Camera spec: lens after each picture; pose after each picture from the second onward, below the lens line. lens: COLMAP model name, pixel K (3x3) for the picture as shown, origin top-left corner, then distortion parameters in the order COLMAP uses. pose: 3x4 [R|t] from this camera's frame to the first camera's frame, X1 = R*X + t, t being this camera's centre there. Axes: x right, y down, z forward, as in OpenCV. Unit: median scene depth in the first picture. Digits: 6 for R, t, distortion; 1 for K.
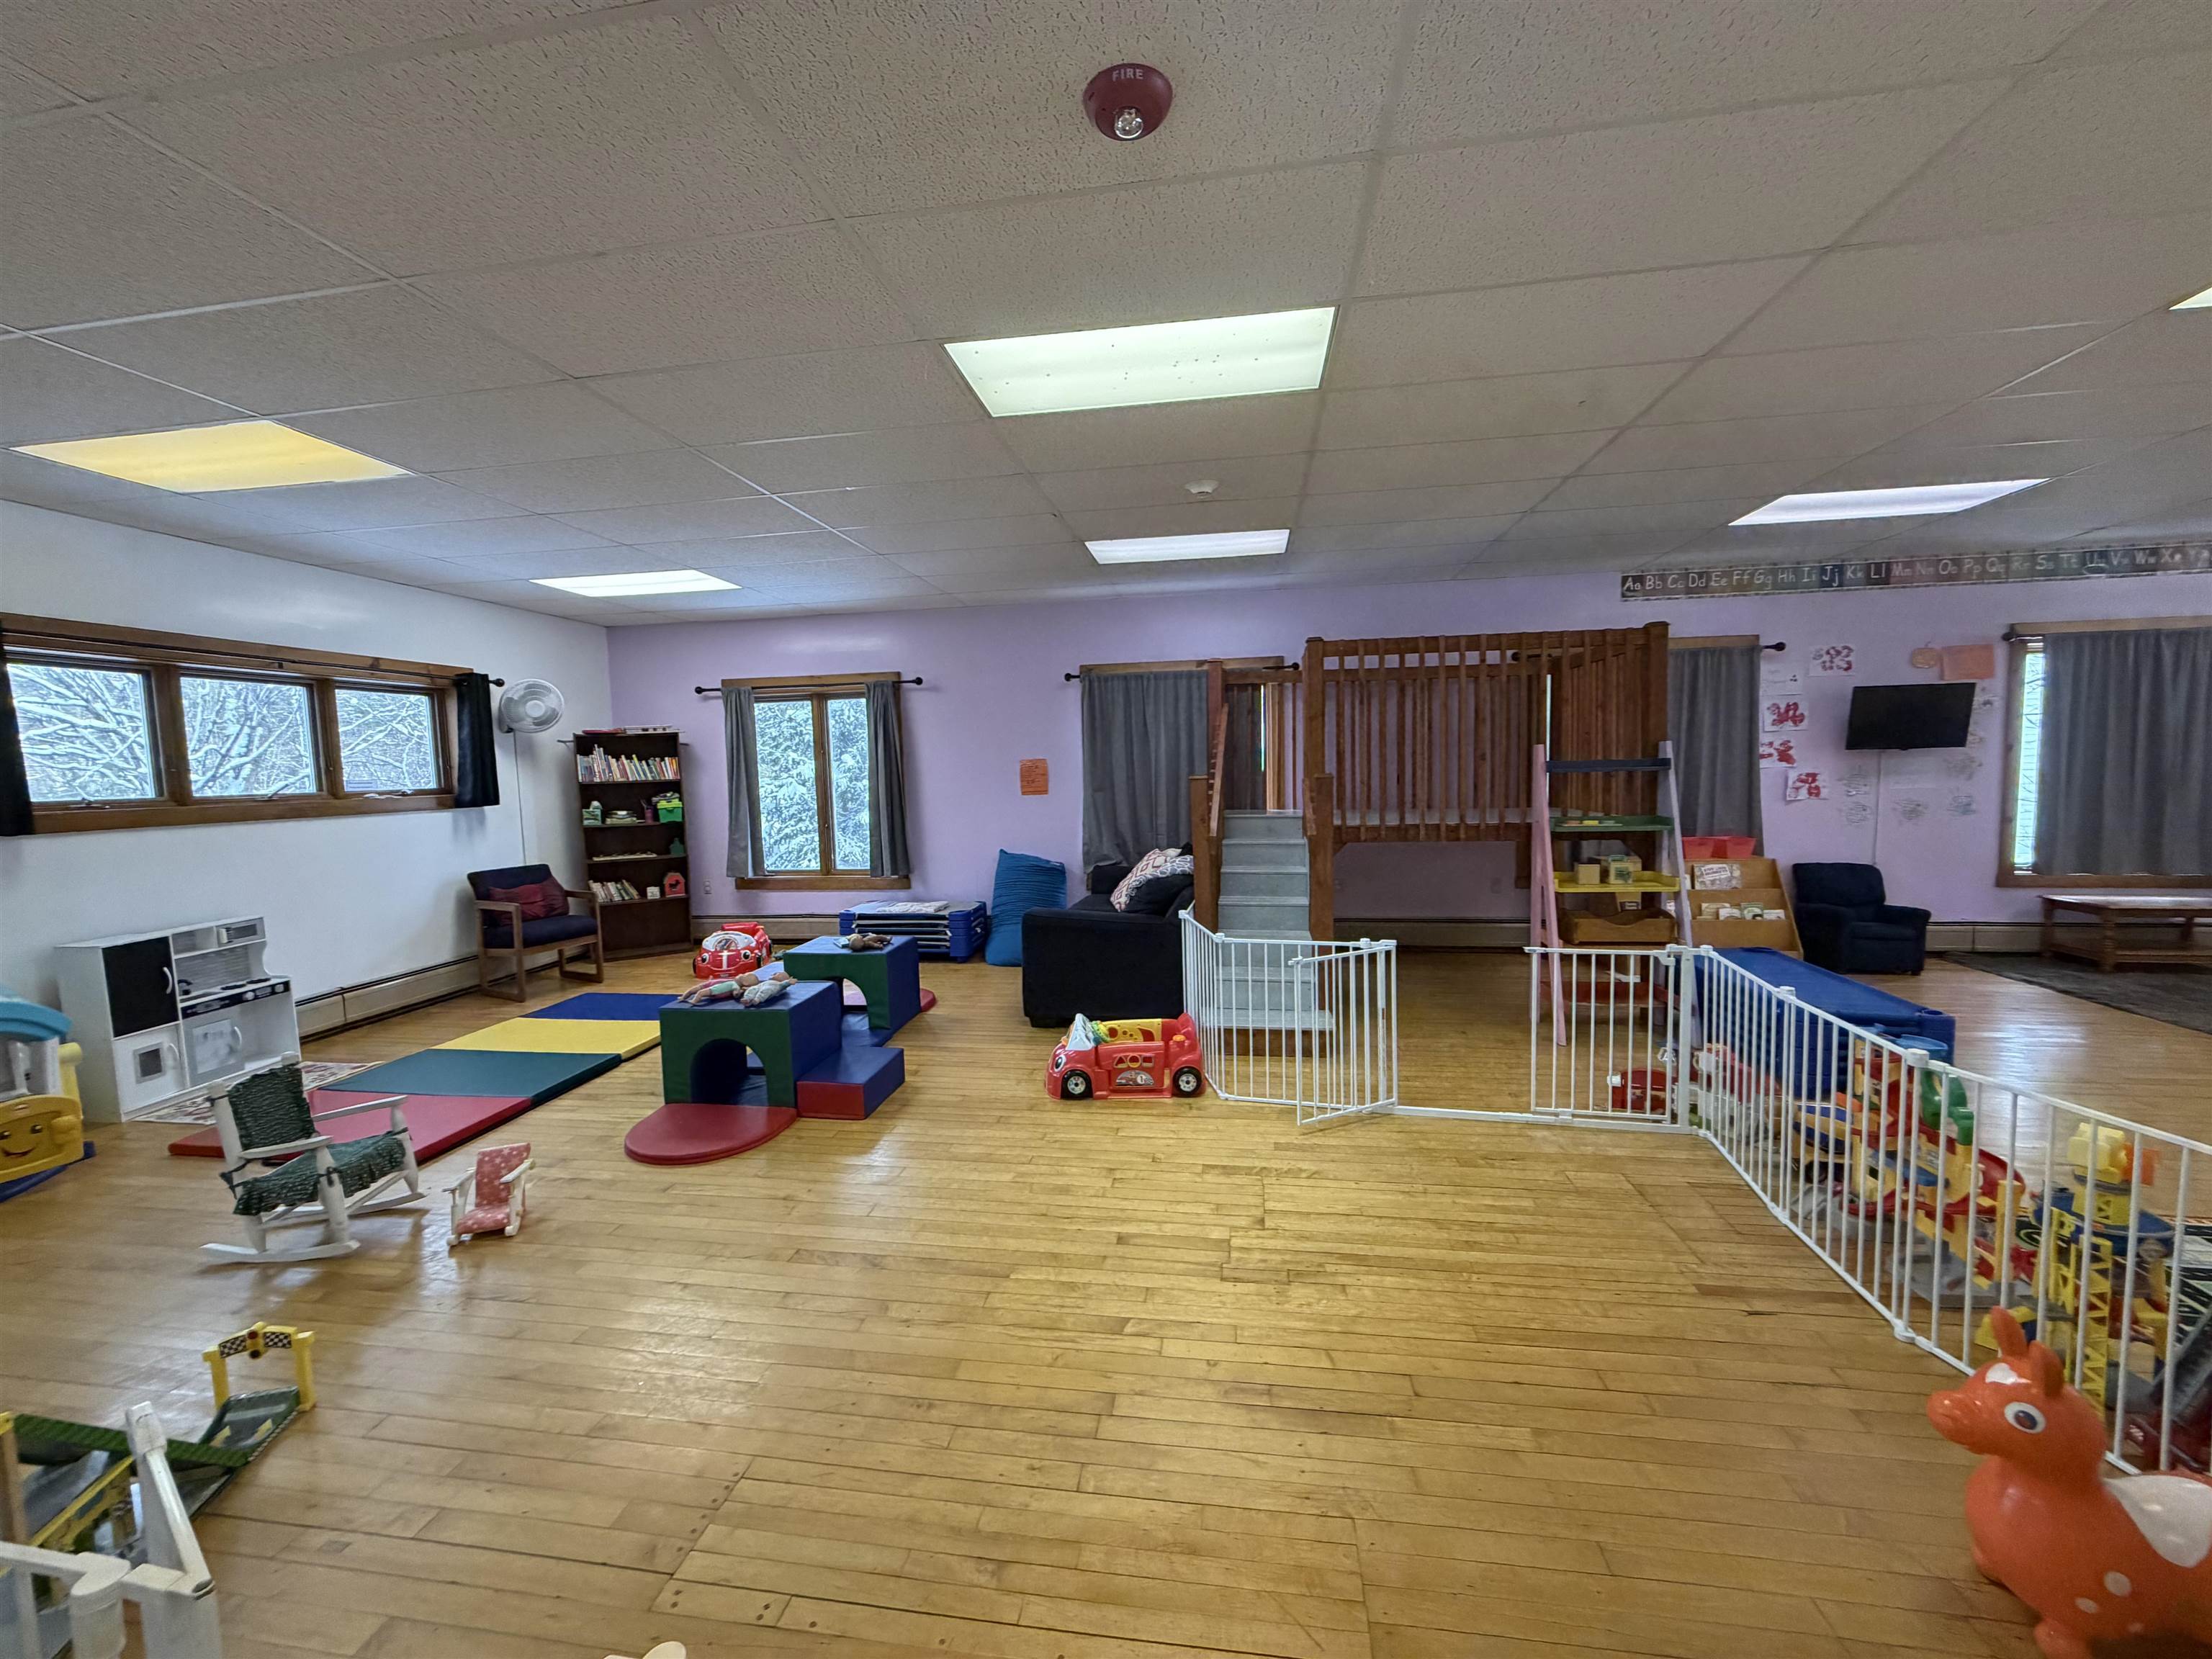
lens RADIAL K [[873.2, 0, 1105.5], [0, 873.2, 831.4], [0, 0, 1]] dist [0.000916, 0.000177]
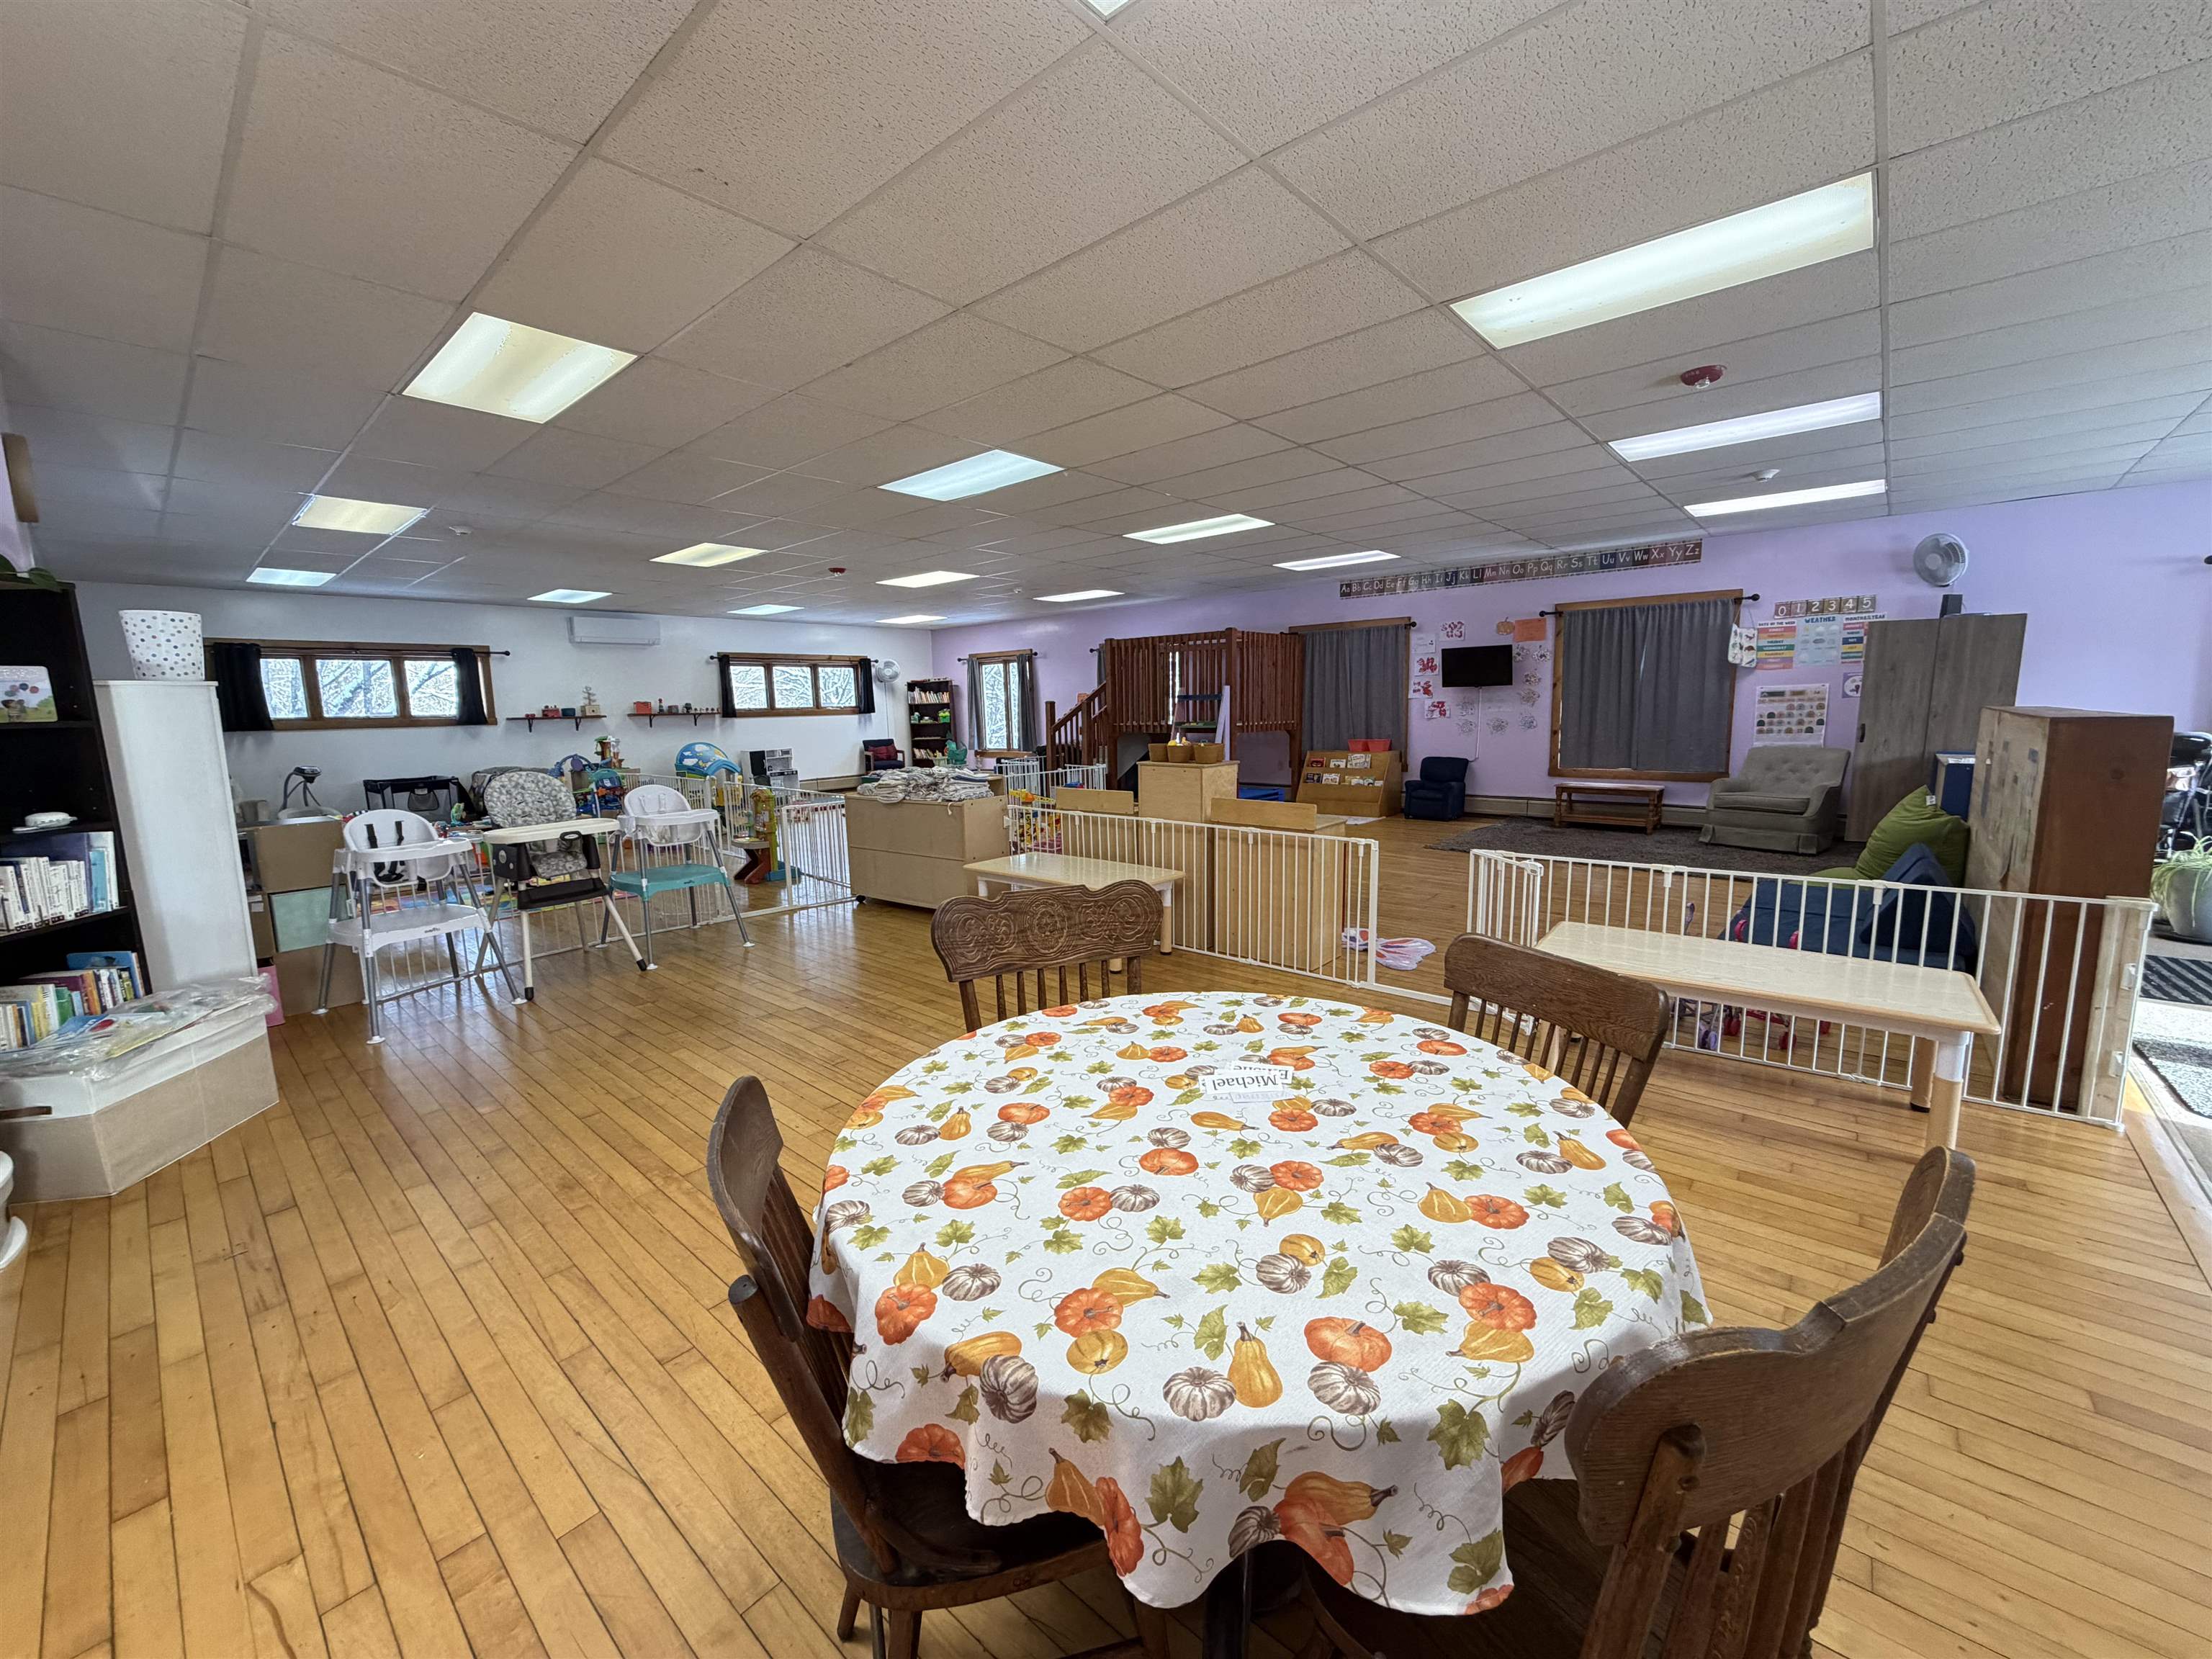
lens RADIAL K [[873.2, 0, 1109.1], [0, 873.2, 829.1], [0, 0, 1]] dist [0.000916, 0.000177]
pose [[0.845047, 0.080780, -0.528554, 1.165335], [-0.037429, 0.995034, 0.092231, 0.042678], [0.533380, -0.058156, 0.843874, -0.712512]]
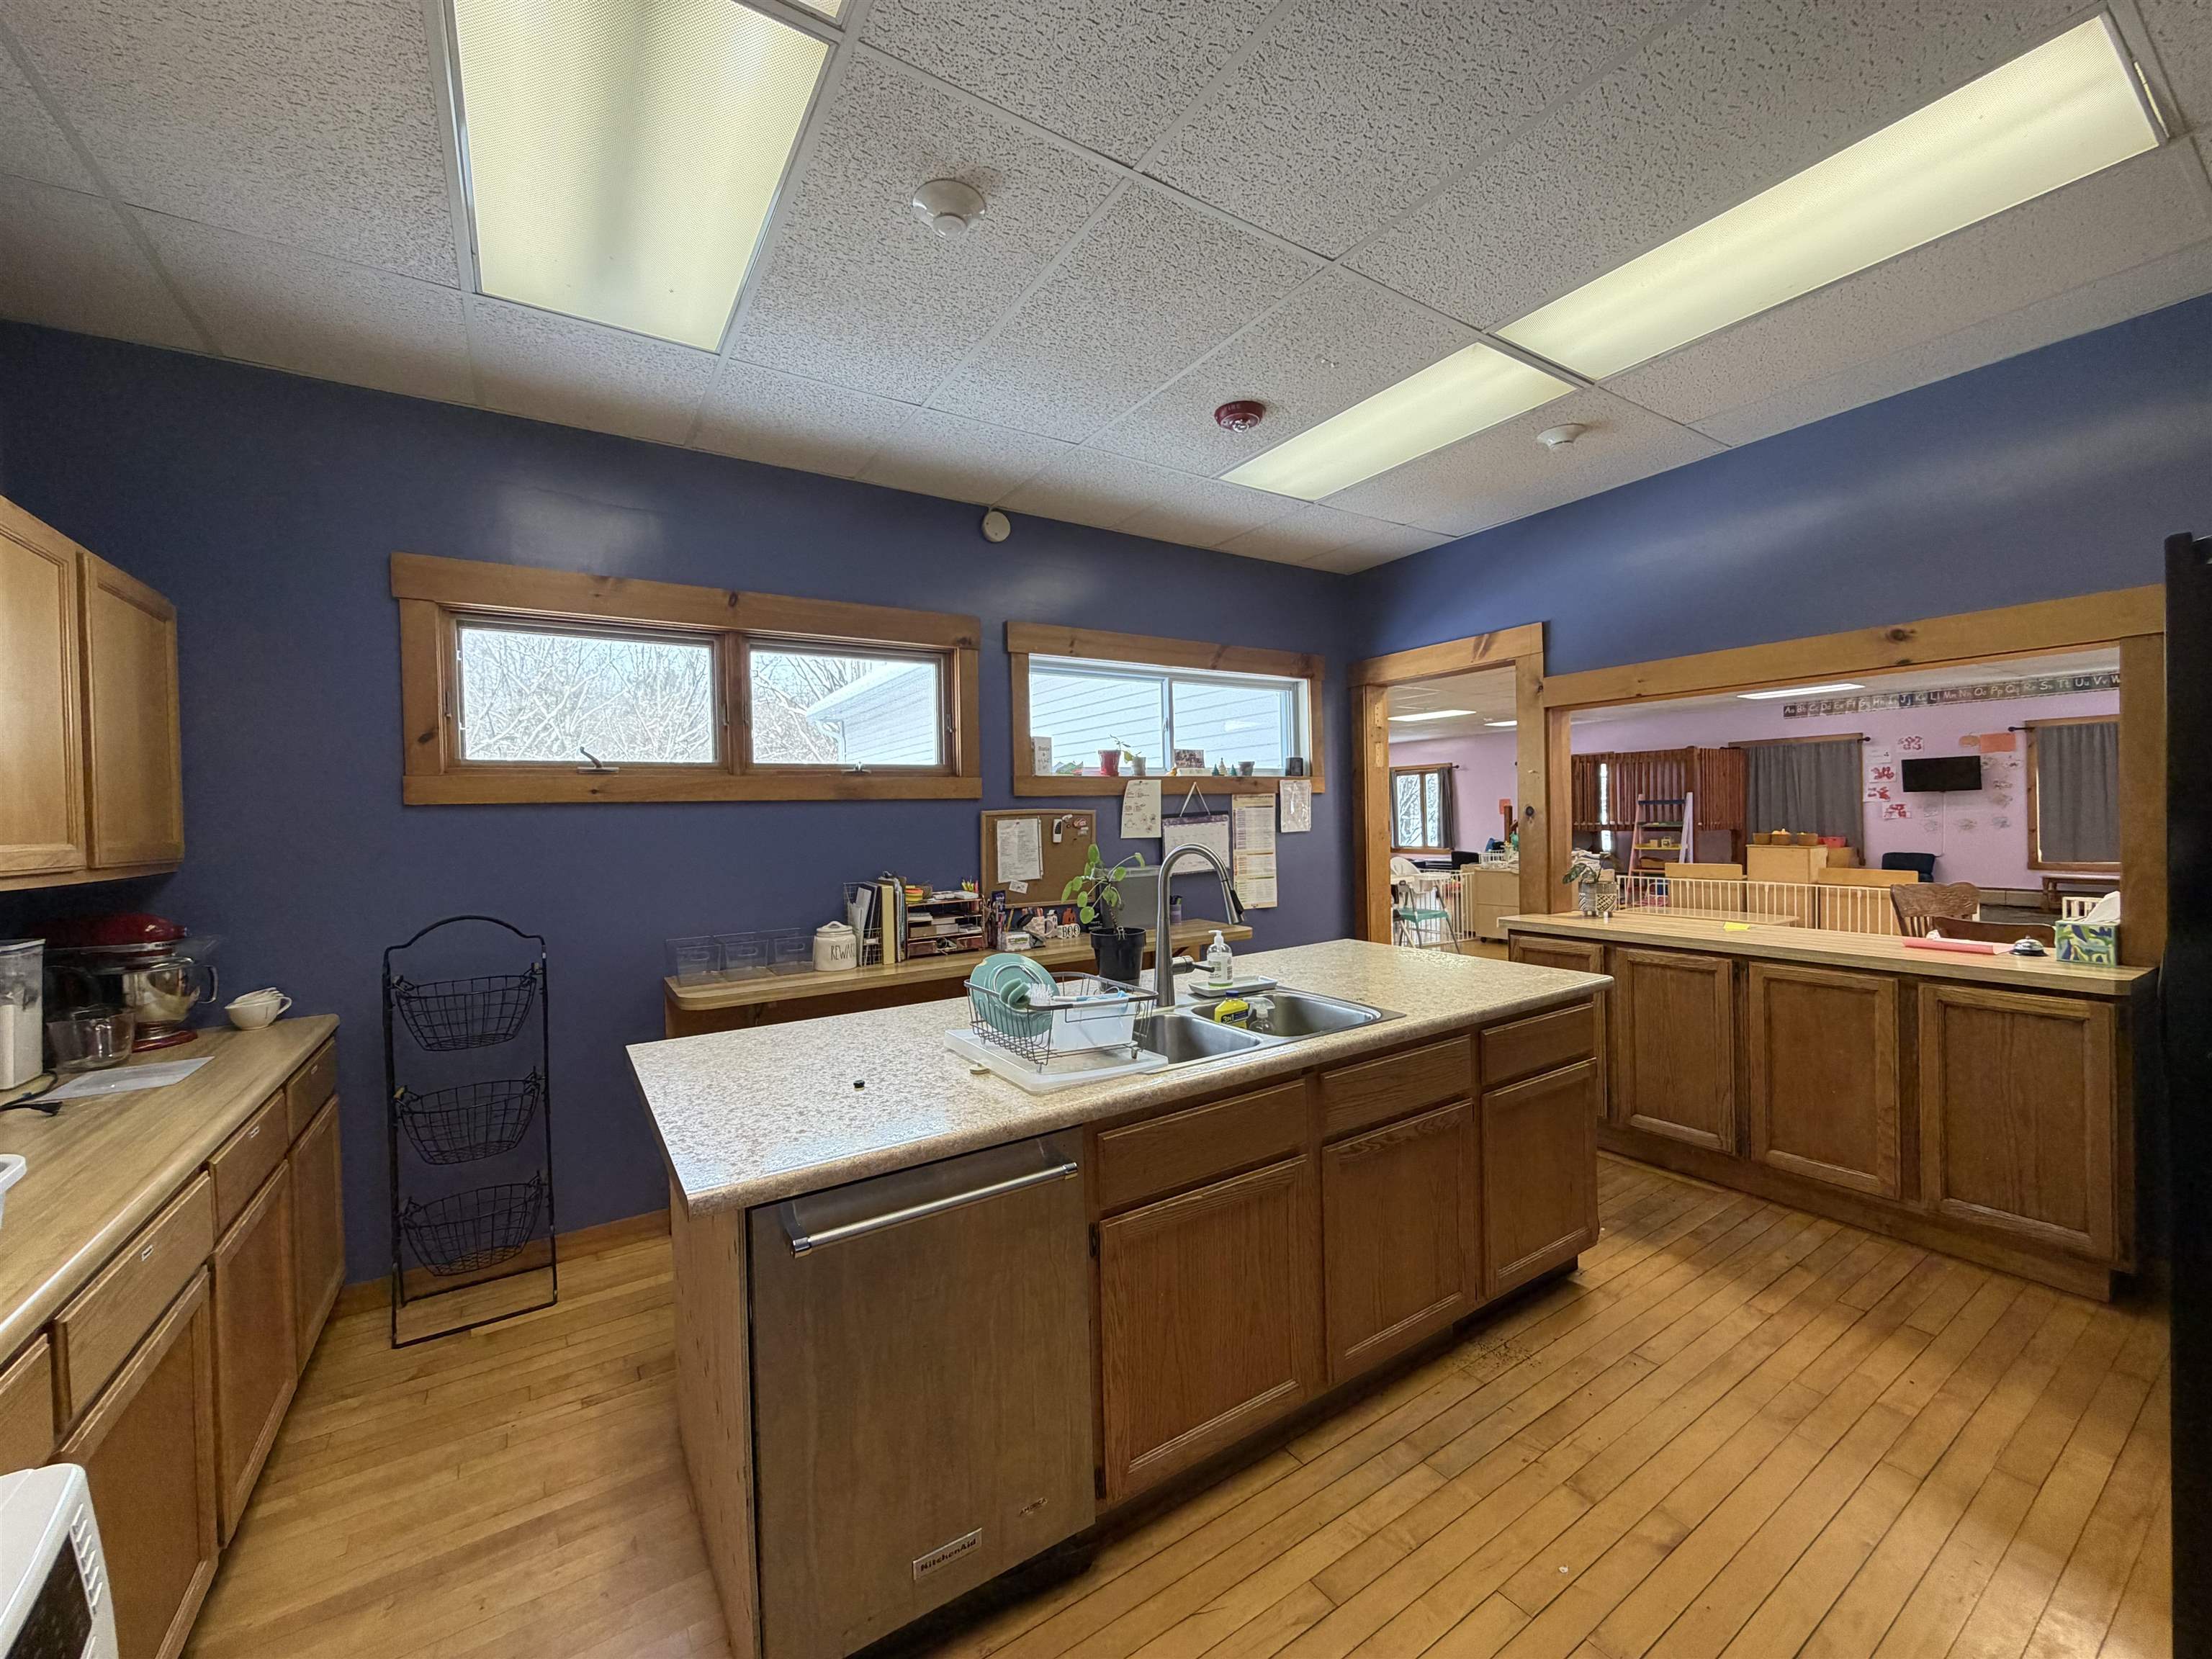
lens RADIAL K [[873.2, 0, 1109.7], [0, 873.2, 826.7], [0, 0, 1]] dist [0.000916, 0.000177]
pose [[0.673747, 0.016741, -0.738772, 1.052715], [-0.045431, 0.998791, -0.018800, 0.093223], [0.737564, 0.046230, 0.673693, -1.508453]]
